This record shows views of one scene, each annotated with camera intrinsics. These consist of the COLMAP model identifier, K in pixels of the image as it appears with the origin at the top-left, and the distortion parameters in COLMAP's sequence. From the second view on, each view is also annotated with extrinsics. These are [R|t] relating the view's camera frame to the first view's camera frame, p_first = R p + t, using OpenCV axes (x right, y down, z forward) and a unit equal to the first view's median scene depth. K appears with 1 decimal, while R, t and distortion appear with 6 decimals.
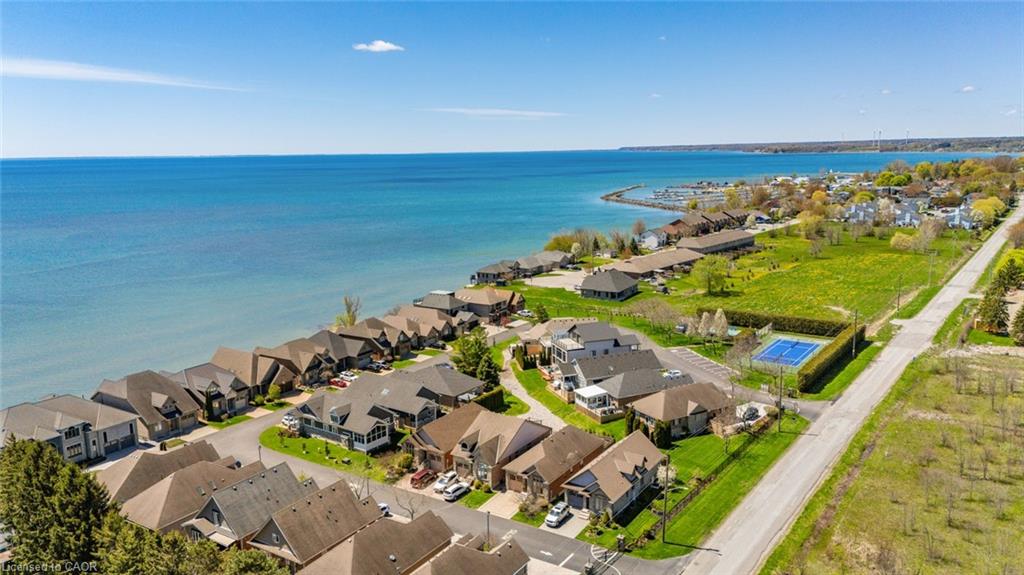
lens RADIAL K [[774.0, 0, 512.0], [0, 774.0, 287.5], [0, 0, 1]] dist [0.135494, -0.182127]
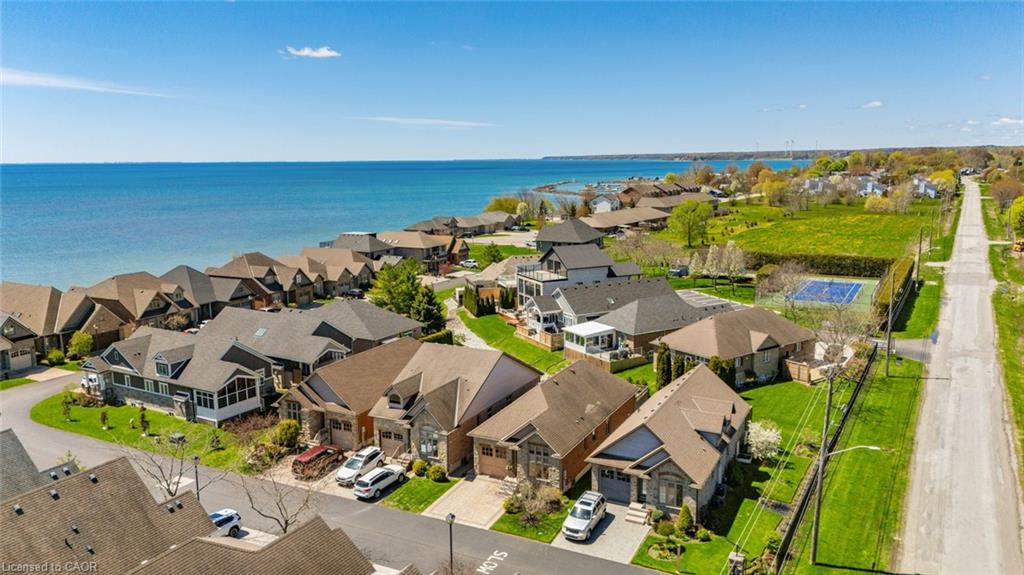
lens RADIAL K [[767.3, 0, 512.0], [0, 767.3, 287.5], [0, 0, 1]] dist [0.081537, -0.062187]
pose [[0.995144, -0.011406, 0.097762, -0.027269], [0.013091, 0.999776, -0.016611, 0.119076], [-0.097550, 0.017810, 0.995071, 0.400408]]
